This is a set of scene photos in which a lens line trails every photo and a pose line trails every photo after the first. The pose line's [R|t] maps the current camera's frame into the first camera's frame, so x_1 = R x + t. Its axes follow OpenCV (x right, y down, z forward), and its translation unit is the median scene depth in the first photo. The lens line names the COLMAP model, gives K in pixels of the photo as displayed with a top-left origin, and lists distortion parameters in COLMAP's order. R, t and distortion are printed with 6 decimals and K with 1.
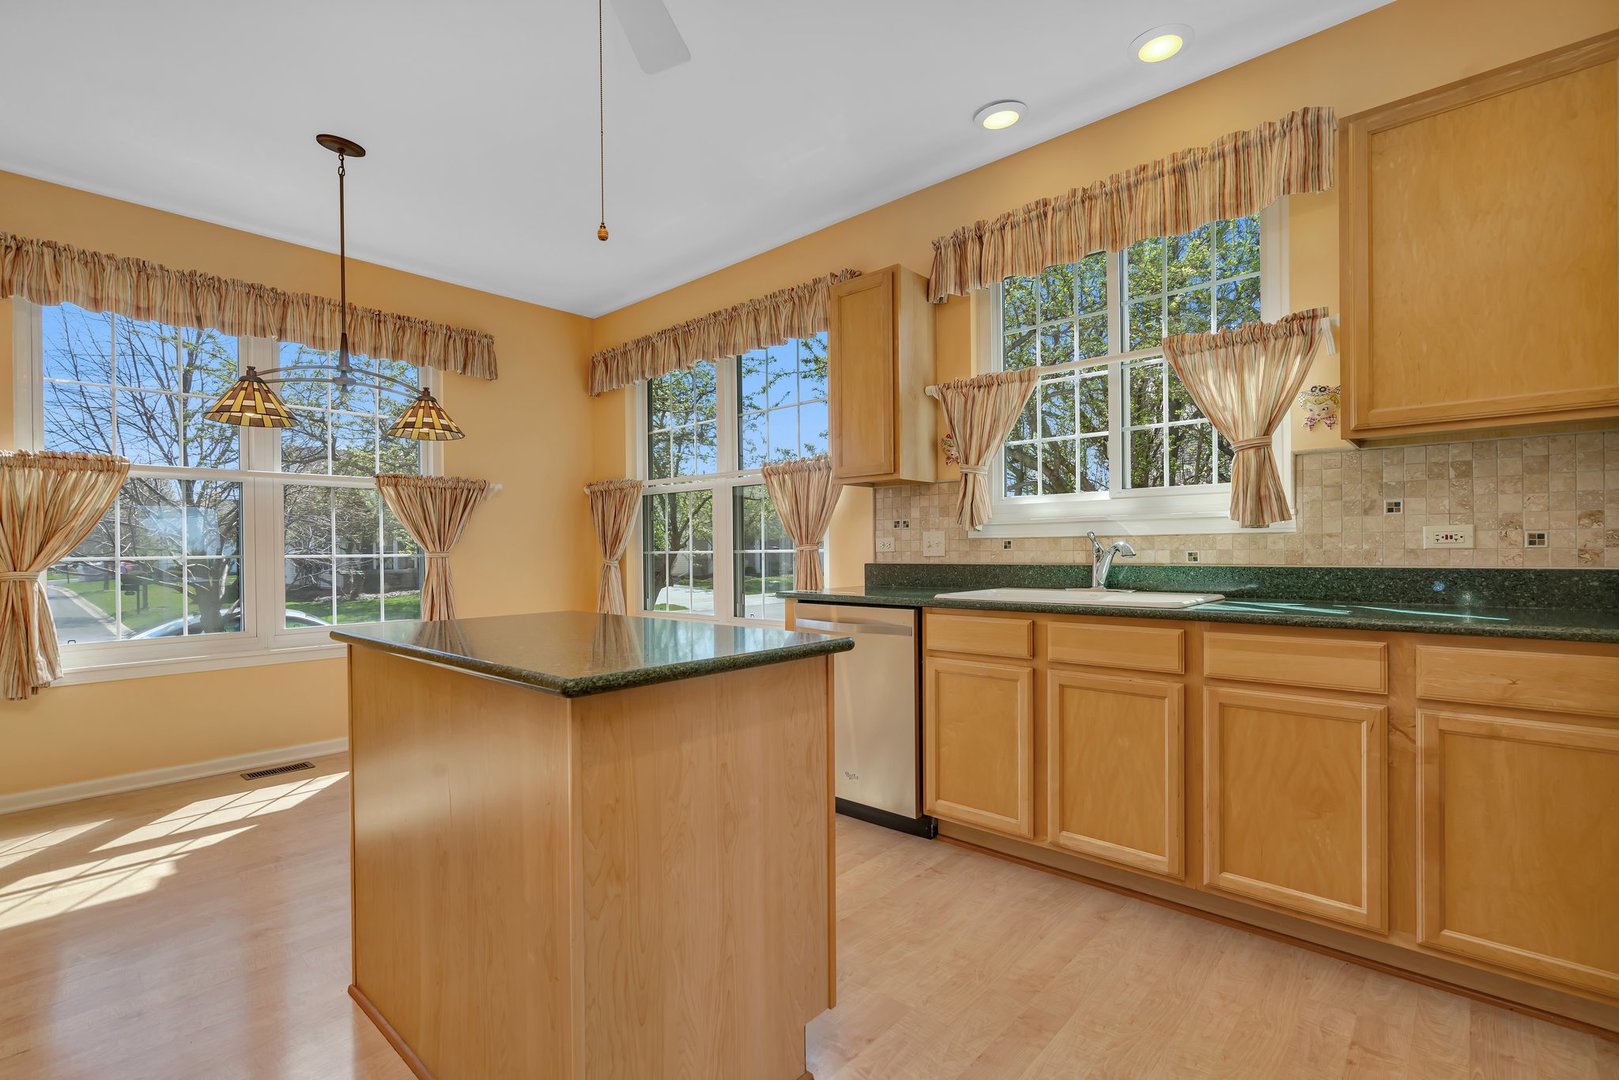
lens RADIAL K [[744.5, 0, 803.7], [0, 744.5, 543.2], [0, 0, 1]] dist [0.000294, -0.000418]
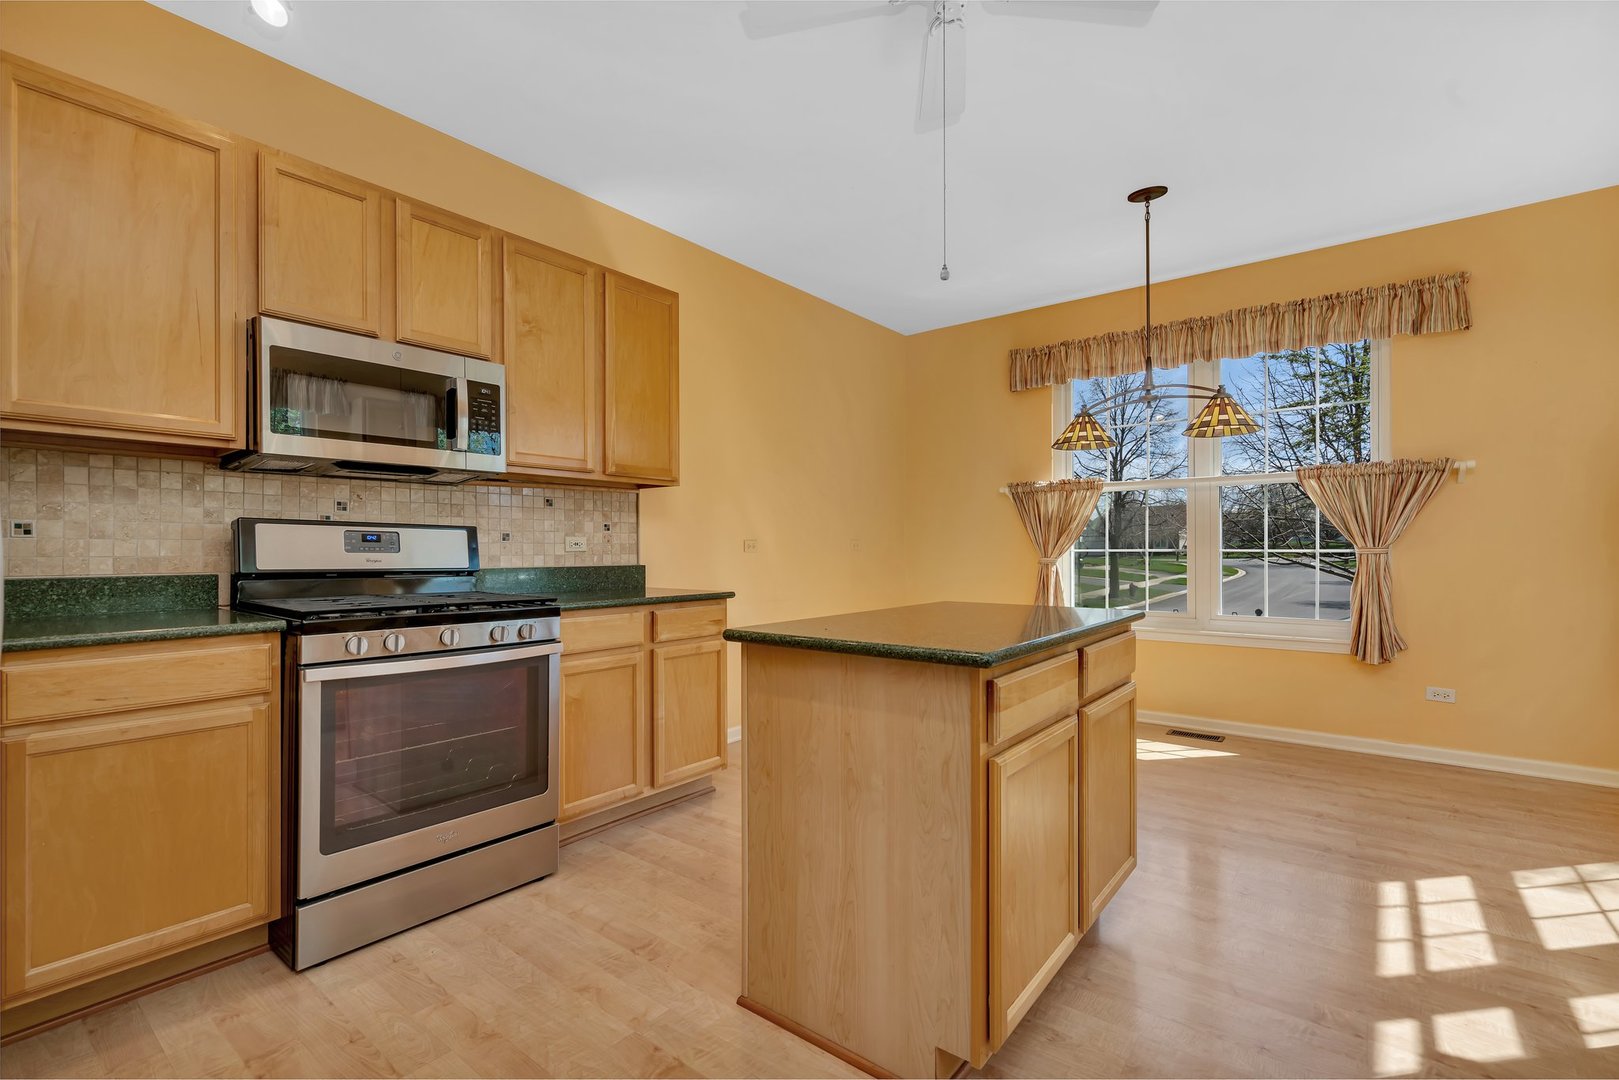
lens RADIAL K [[731.8, 0, 809.5], [0, 731.8, 540.0], [0, 0, 1]] dist [0.002195, 0.000336]
pose [[0.074917, -0.002478, -0.997187, 0.466212], [0.009495, 0.999953, -0.001771, -0.002212], [0.997145, -0.009336, 0.074937, 0.386555]]
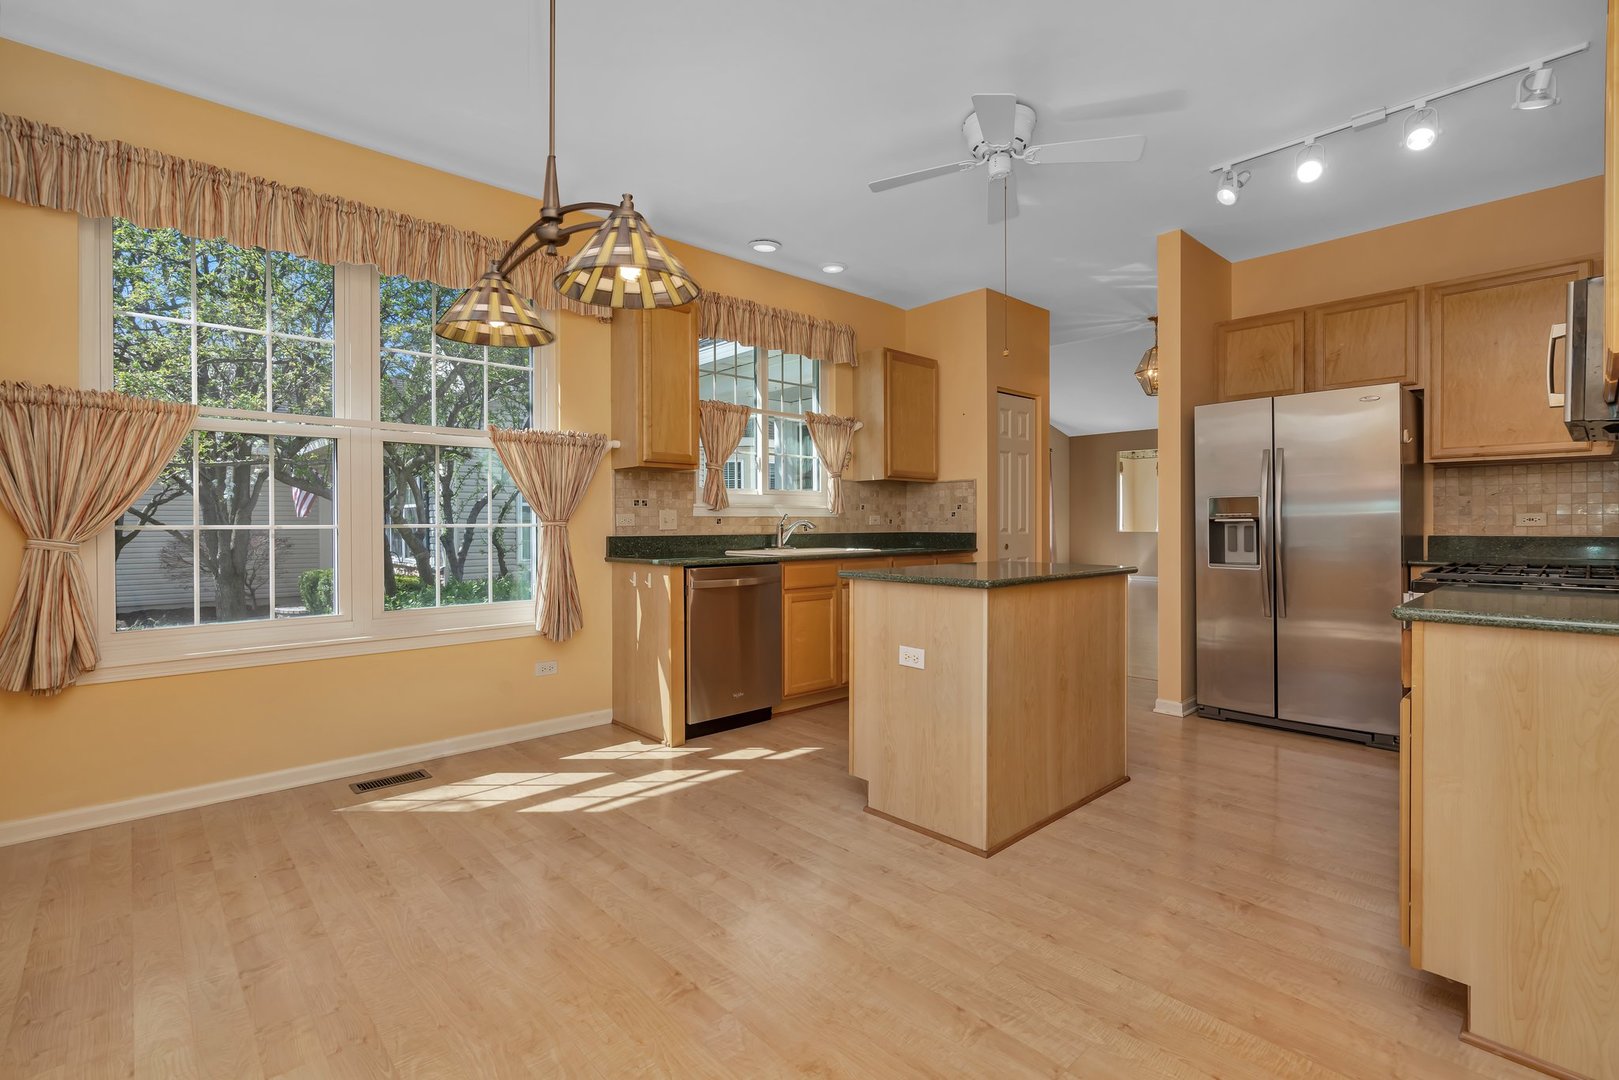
lens RADIAL K [[731.8, 0, 809.5], [0, 731.8, 540.0], [0, 0, 1]] dist [0.002195, 0.000336]
pose [[0.073126, -0.011027, 0.997262, -1.175949], [-0.003721, 0.999929, 0.011329, 0.022292], [-0.997316, -0.004539, 0.073080, 0.738899]]
